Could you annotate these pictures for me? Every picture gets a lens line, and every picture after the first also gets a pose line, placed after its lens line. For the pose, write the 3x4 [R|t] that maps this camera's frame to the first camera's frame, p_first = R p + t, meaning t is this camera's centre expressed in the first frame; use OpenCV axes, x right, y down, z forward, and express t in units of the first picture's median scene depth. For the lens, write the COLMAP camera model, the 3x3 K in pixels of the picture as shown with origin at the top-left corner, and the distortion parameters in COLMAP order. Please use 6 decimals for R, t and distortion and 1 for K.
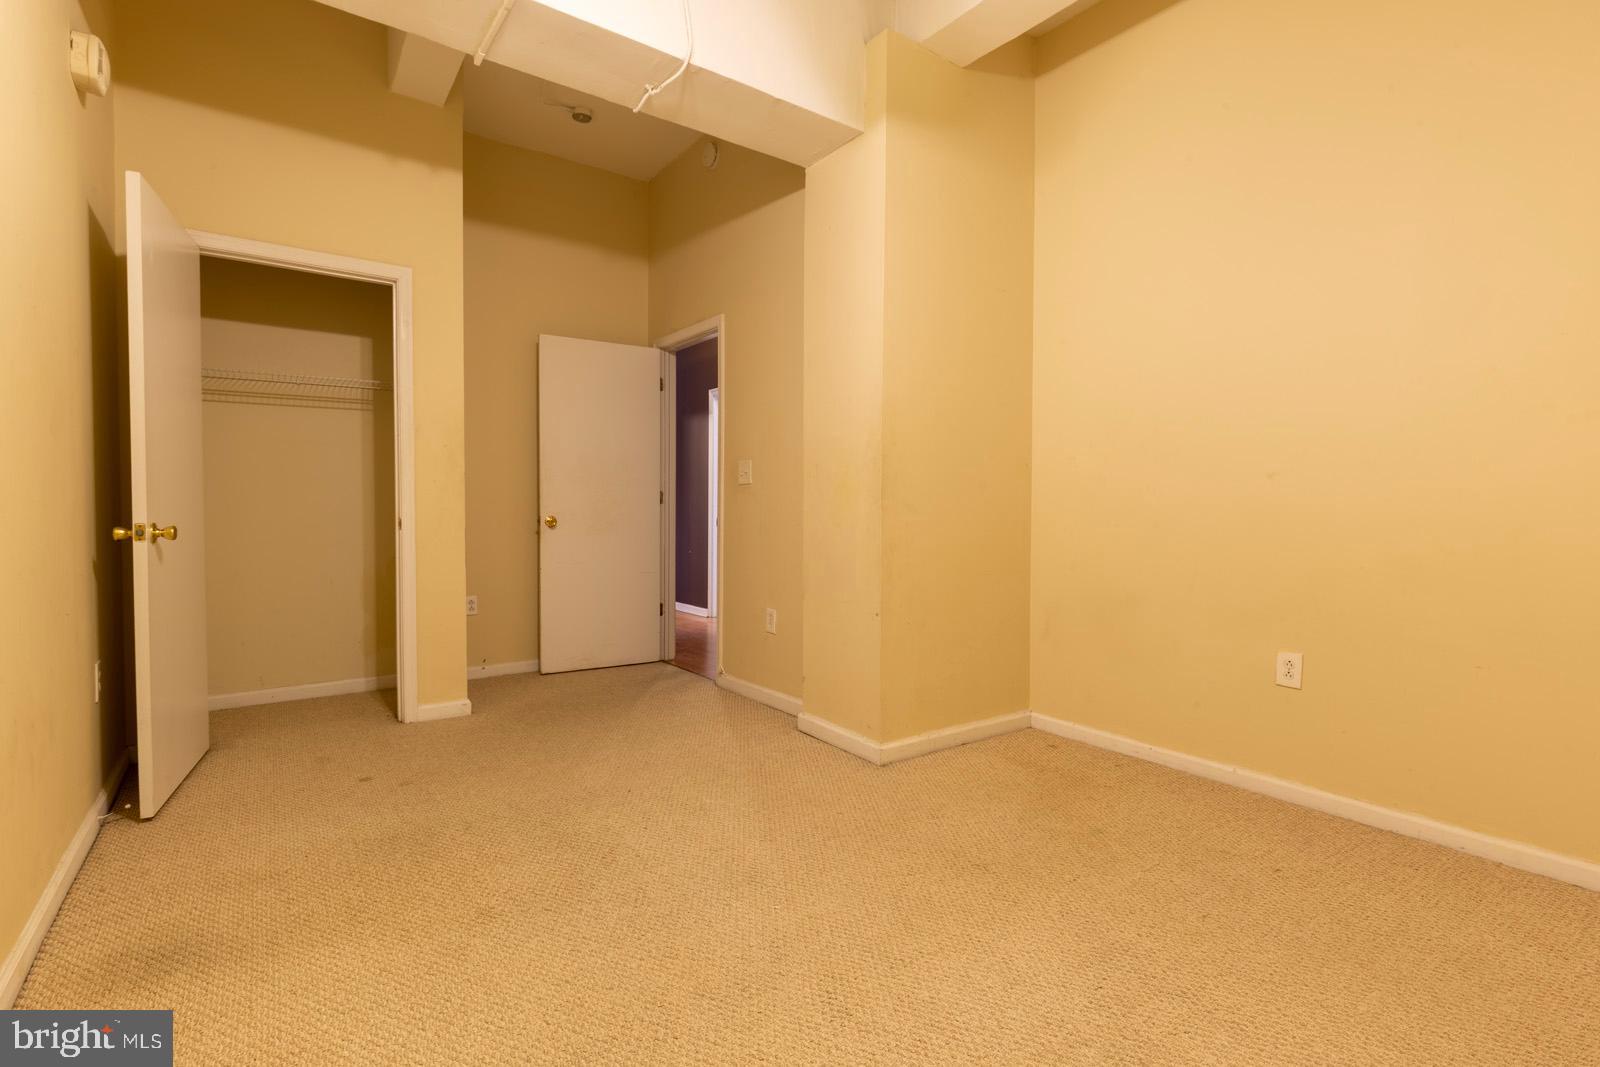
lens RADIAL K [[741.9, 0, 798.1], [0, 741.9, 530.4], [0, 0, 1]] dist [0.005985, -0.001274]
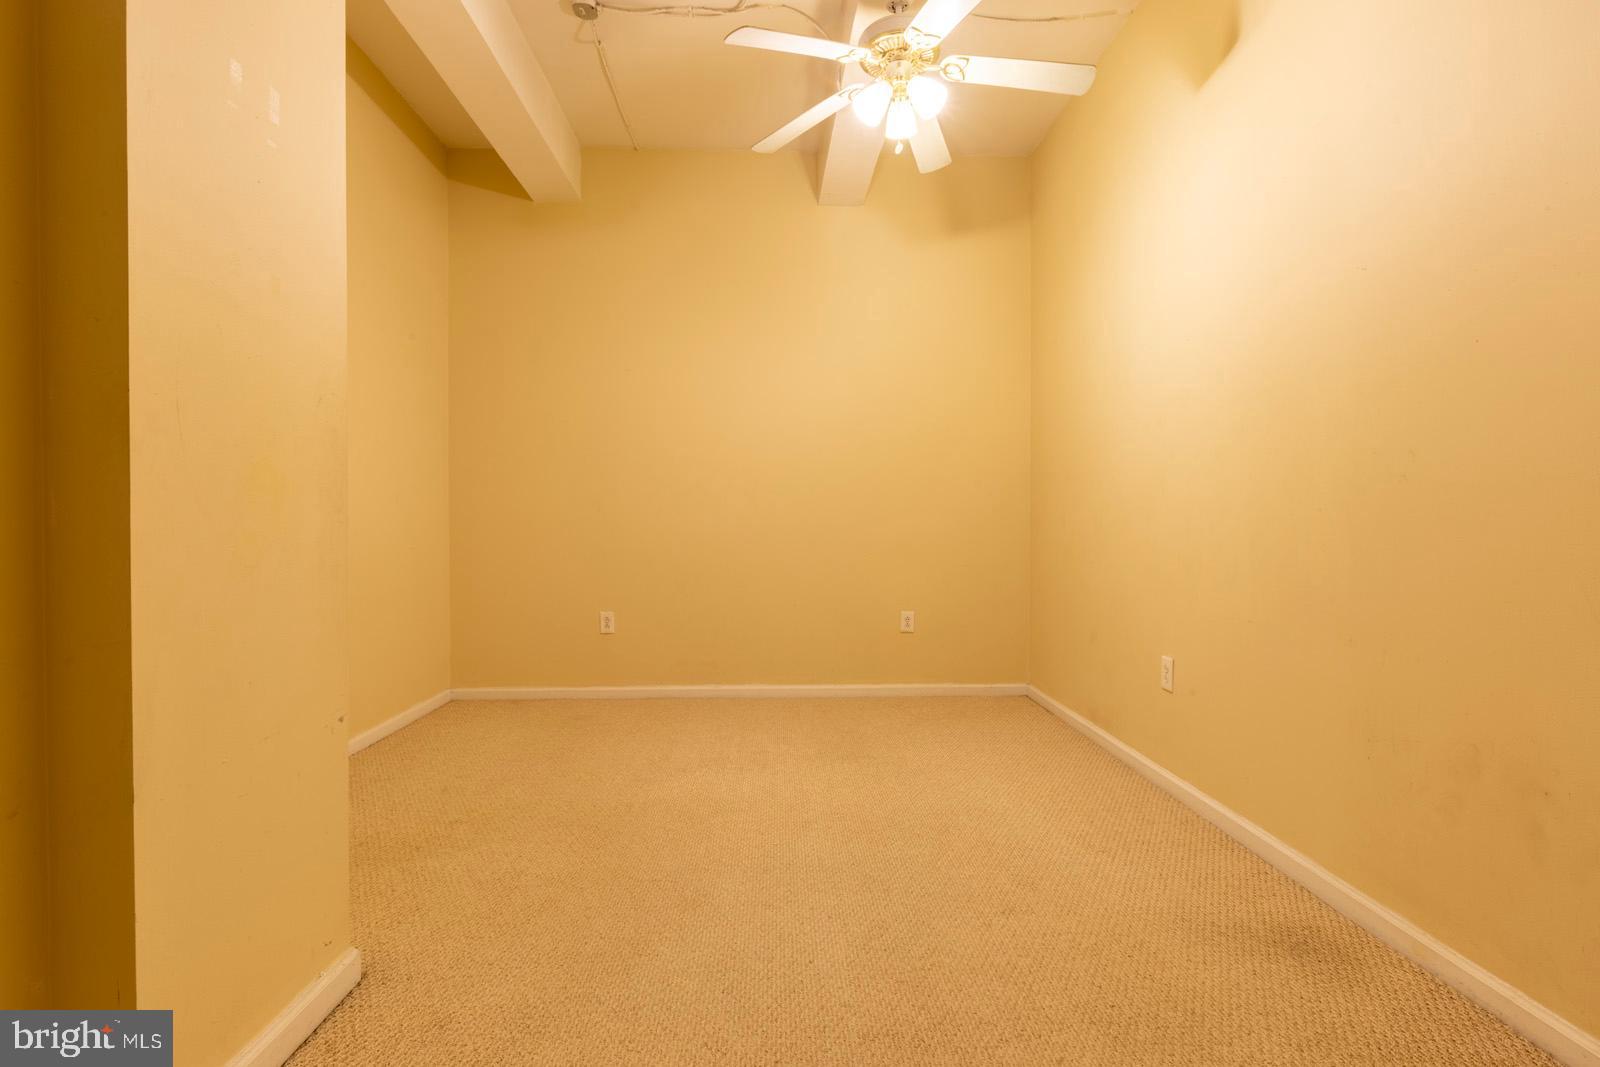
lens RADIAL K [[725.2, 0, 784.7], [0, 725.2, 529.9], [0, 0, 1]] dist [0.004875, 0.000311]
pose [[-0.825248, -0.010995, 0.564664, -0.511390], [0.012384, 0.999218, 0.037556, -0.045062], [-0.564635, 0.037986, -0.824466, 1.400241]]
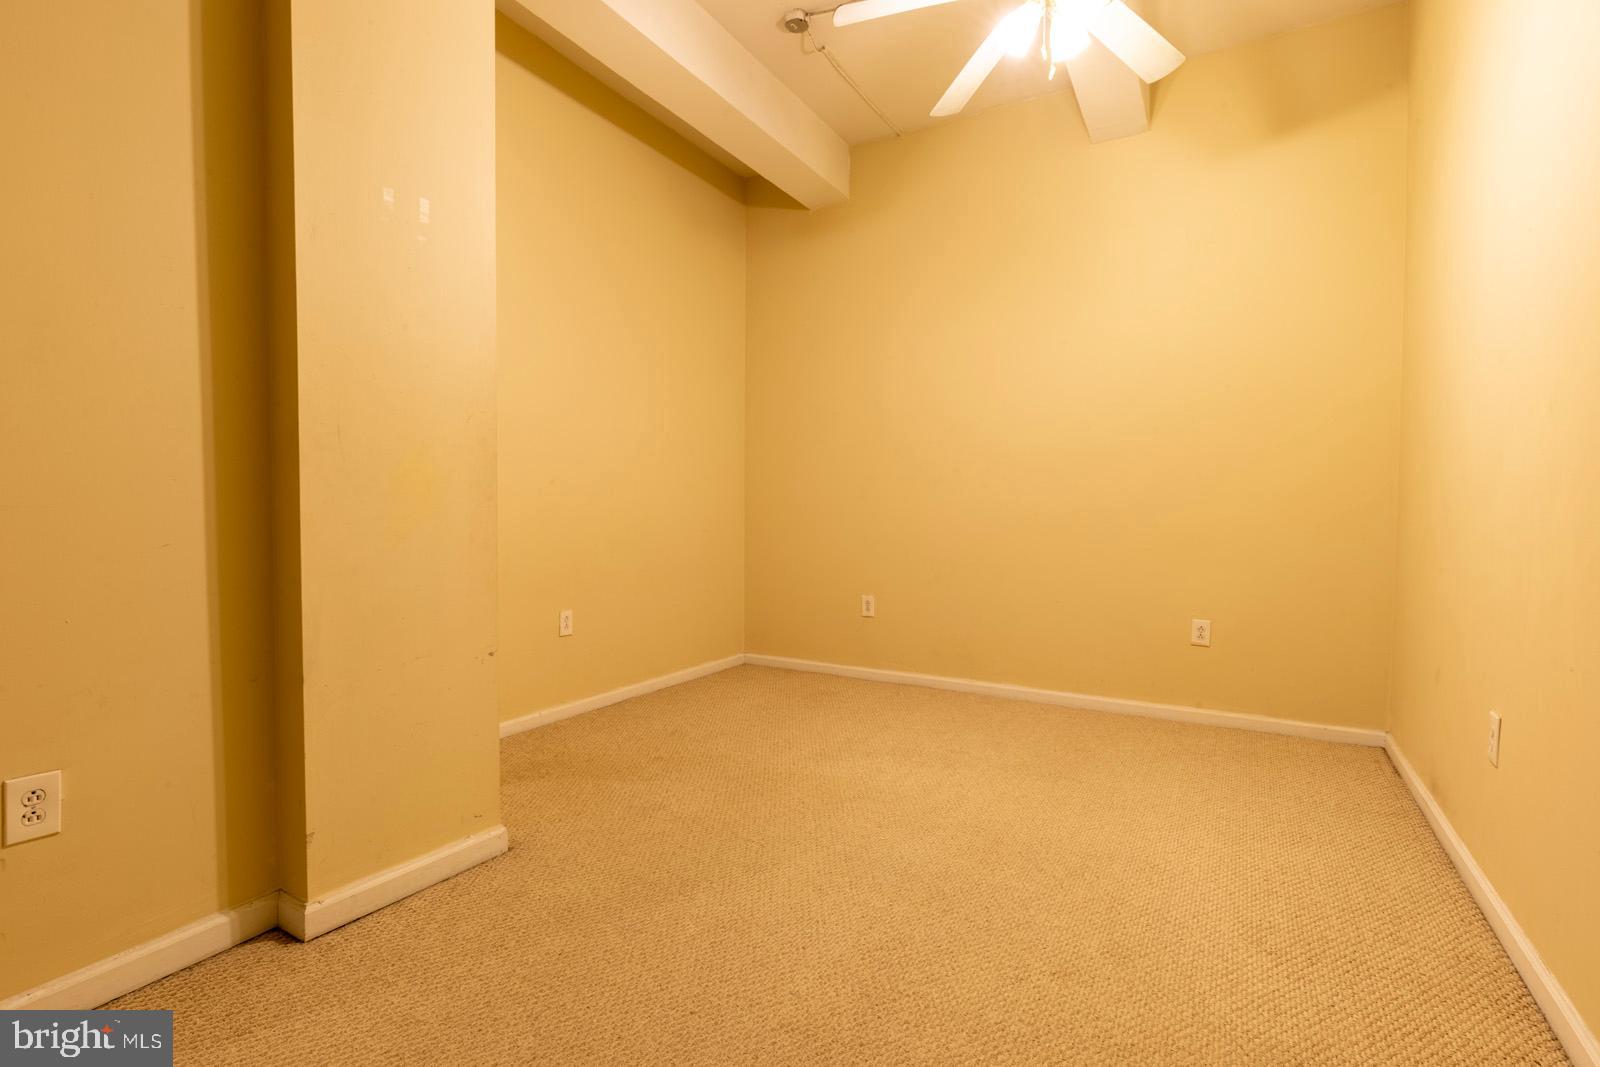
lens RADIAL K [[741.9, 0, 798.1], [0, 741.9, 530.4], [0, 0, 1]] dist [0.005985, -0.001274]
pose [[-0.397018, -0.033952, 0.917183, -0.759774], [0.021139, 0.998712, 0.046121, -0.038910], [-0.917568, 0.037699, -0.395789, 1.126055]]
